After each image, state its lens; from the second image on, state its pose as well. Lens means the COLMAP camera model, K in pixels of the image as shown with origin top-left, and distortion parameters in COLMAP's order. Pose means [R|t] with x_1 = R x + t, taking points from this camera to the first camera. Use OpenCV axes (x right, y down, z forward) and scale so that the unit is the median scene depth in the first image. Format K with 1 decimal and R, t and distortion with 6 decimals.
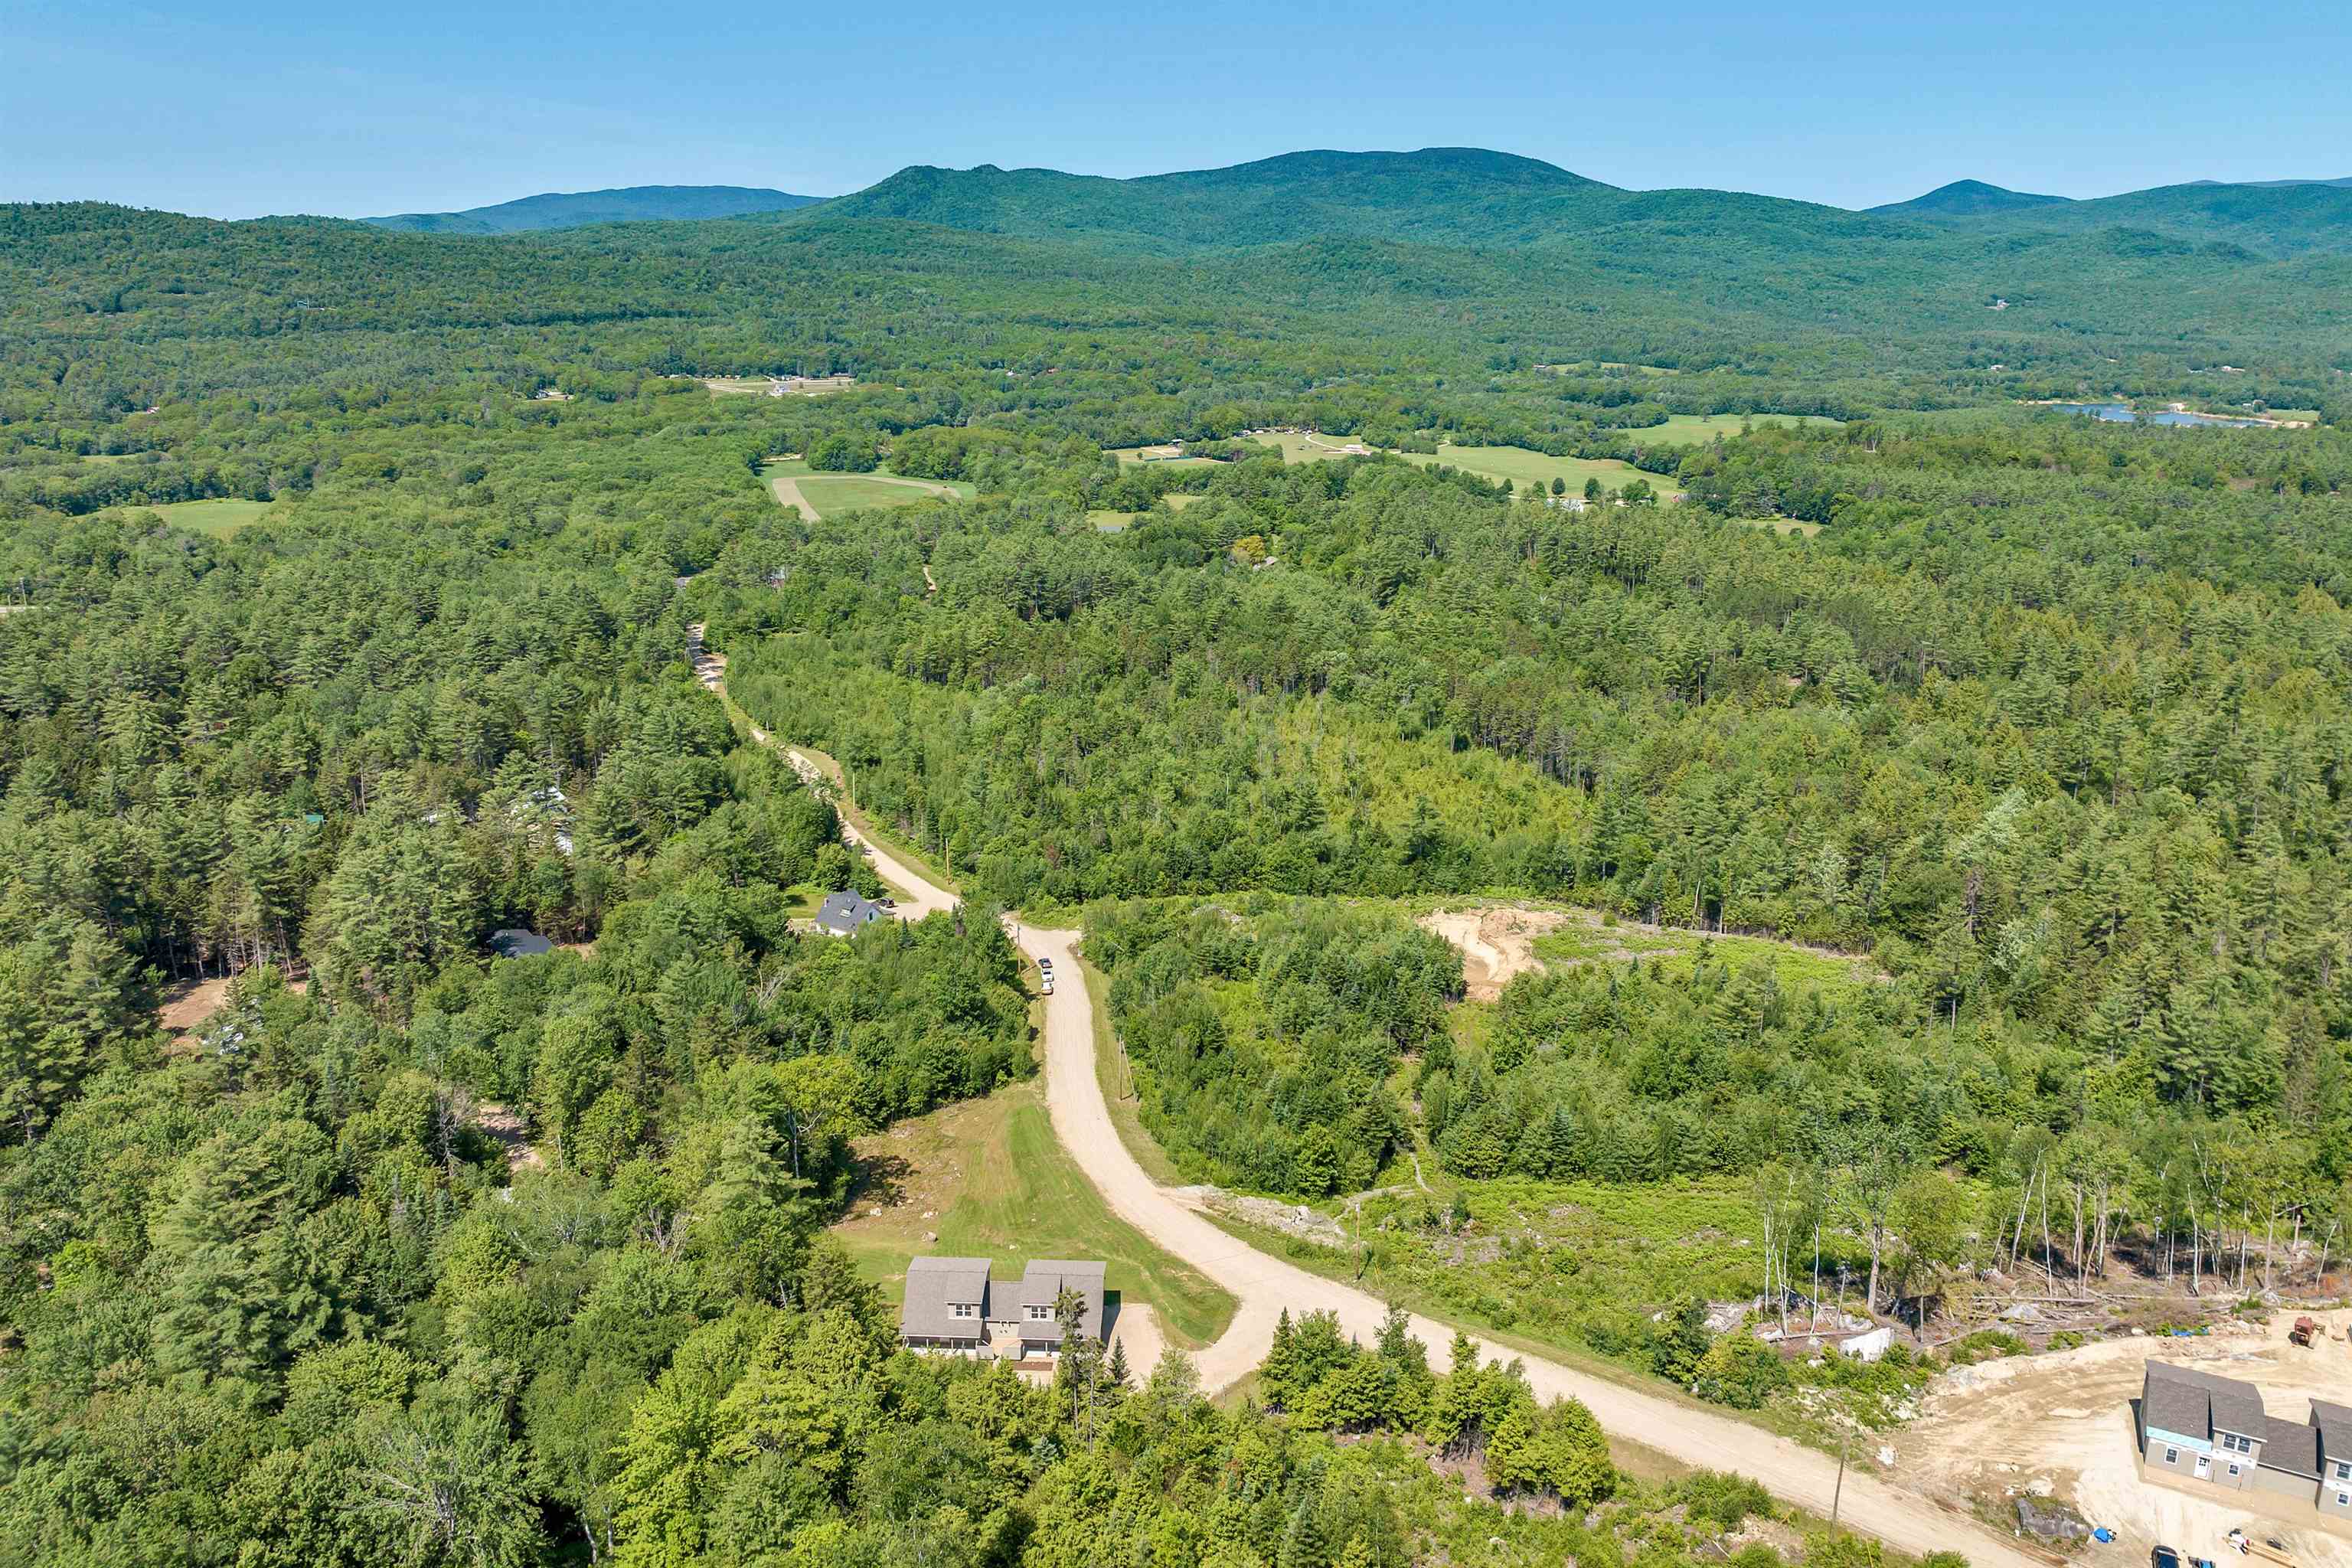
lens RADIAL K [[1655.5, 0, 1171.0], [0, 1655.5, 789.8], [0, 0, 1]] dist [-0.031622, -0.008099]
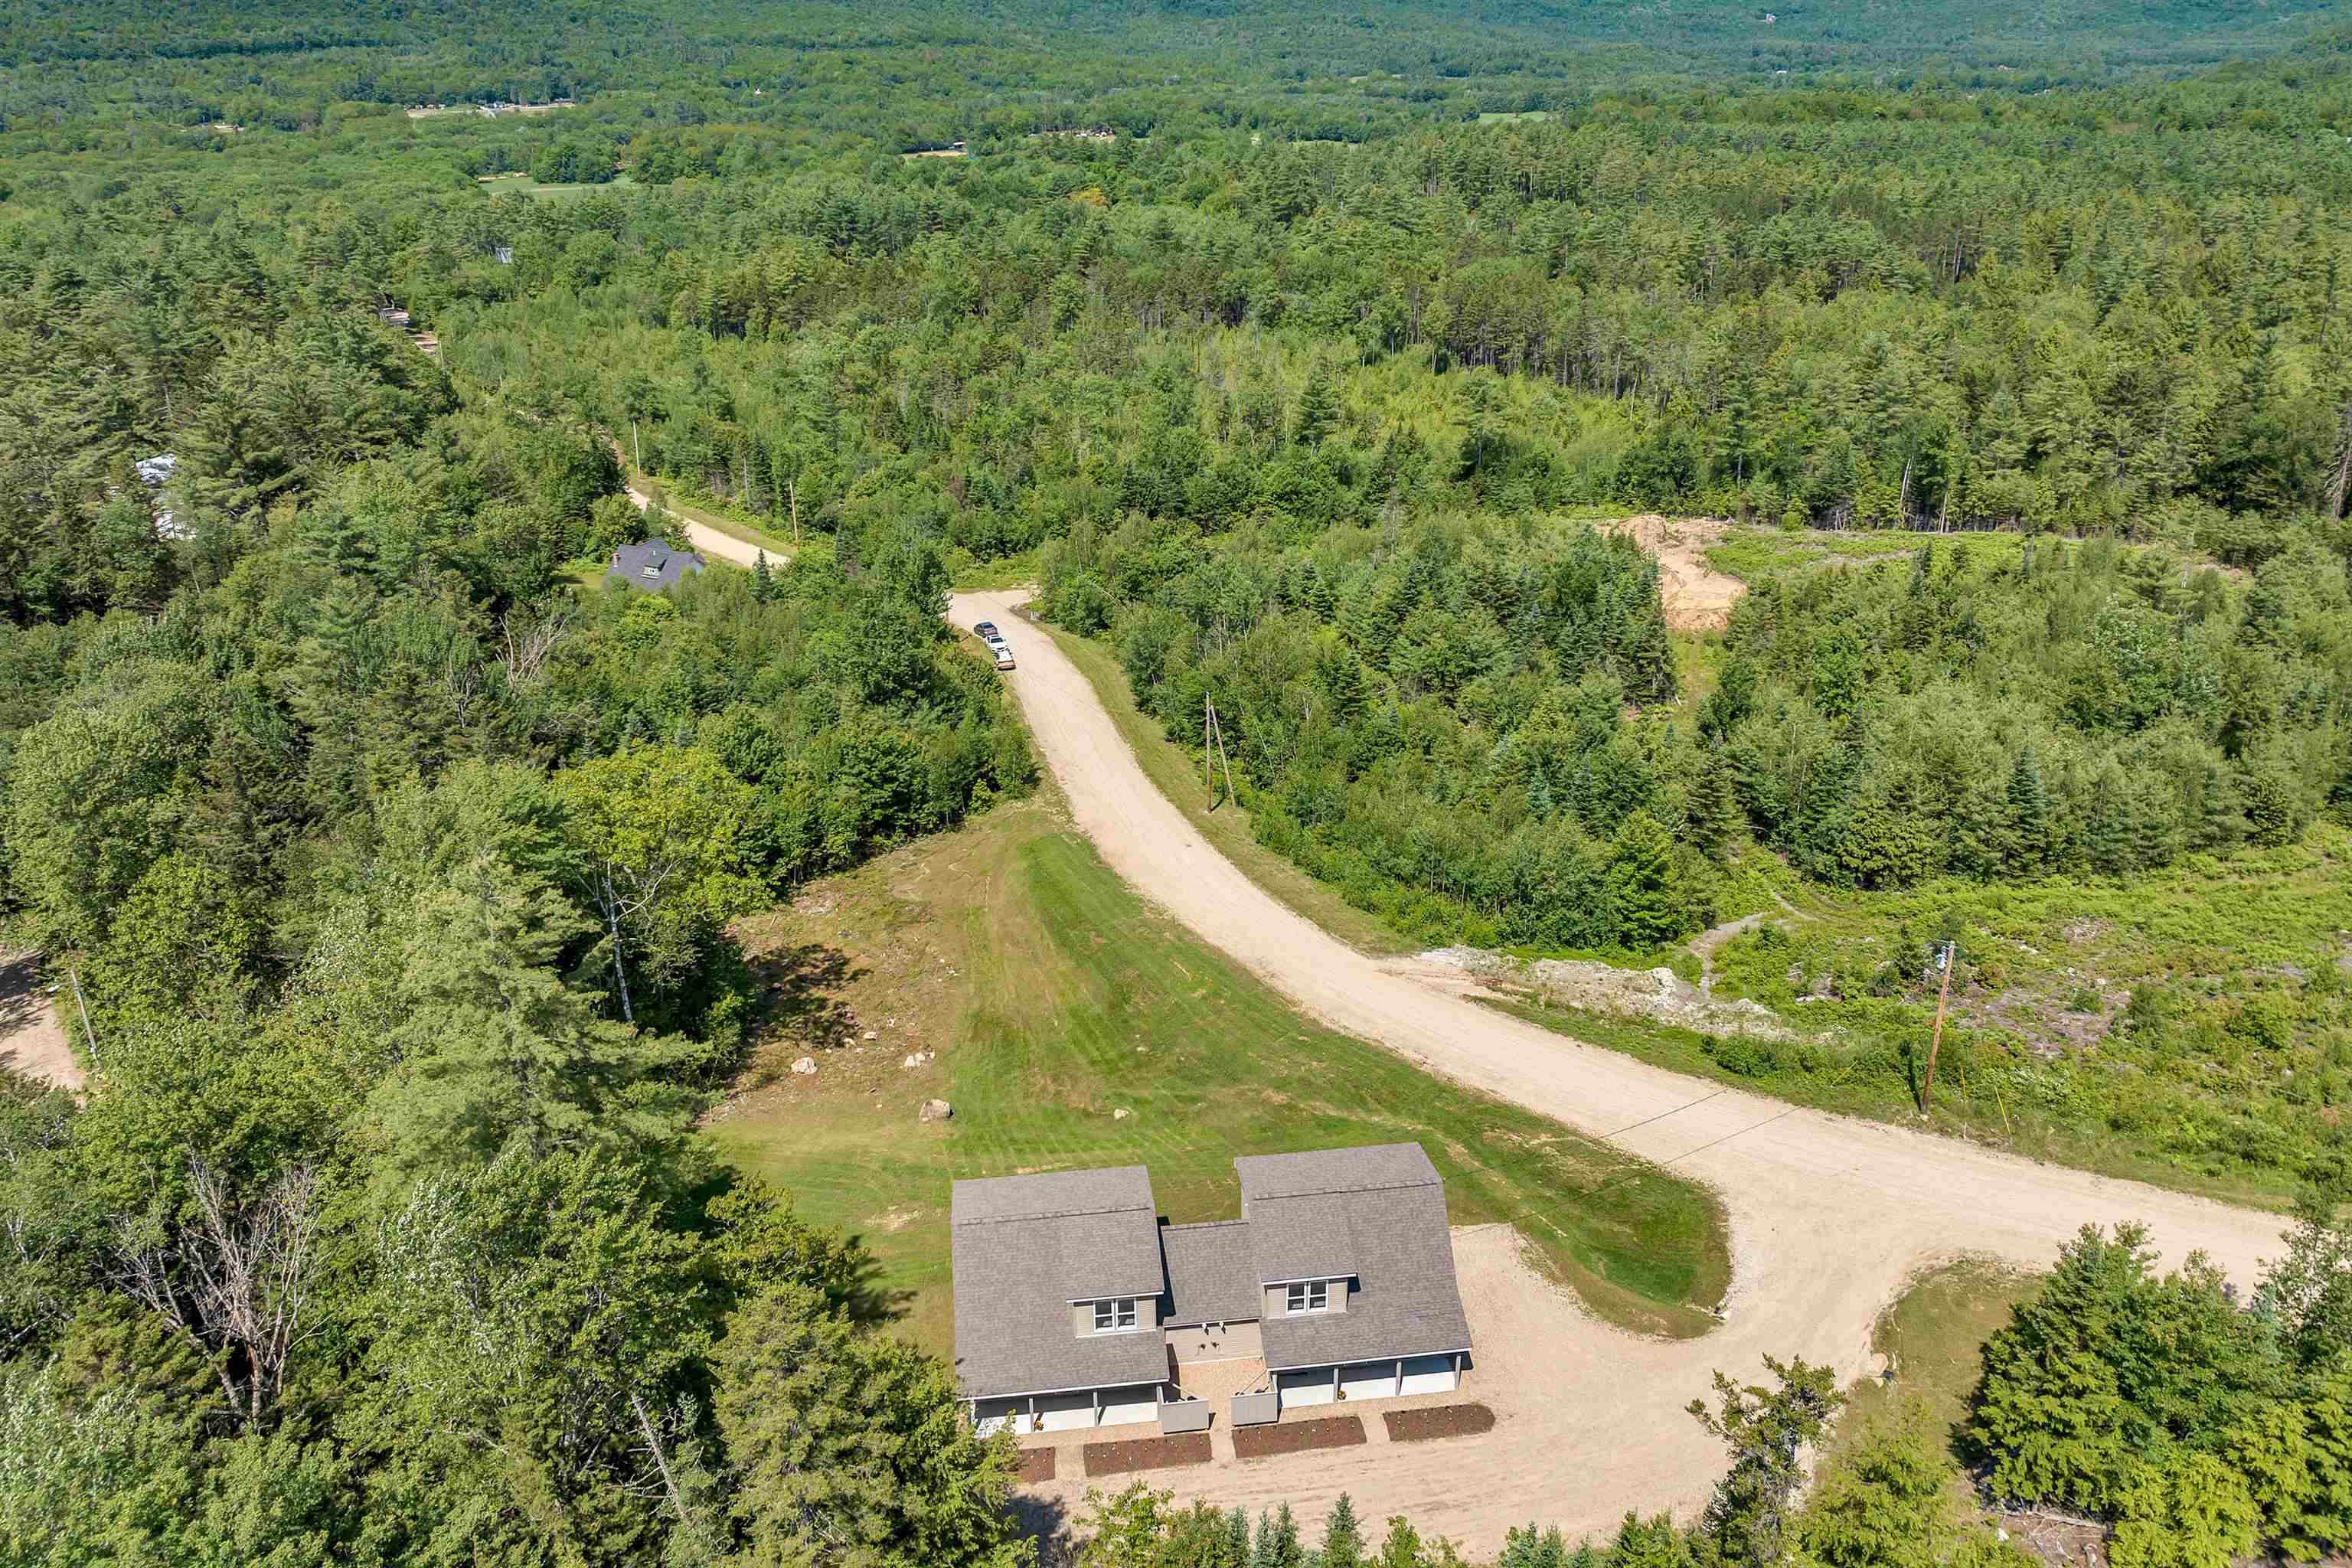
lens RADIAL K [[1655.5, 0, 1222.6], [0, 1655.5, 738.7], [0, 0, 1]] dist [-0.031622, -0.008099]
pose [[0.985473, -0.073601, 0.153056, -0.096507], [0.056216, 0.991778, 0.114965, 0.087703], [-0.160259, -0.104690, 0.981507, 0.401327]]
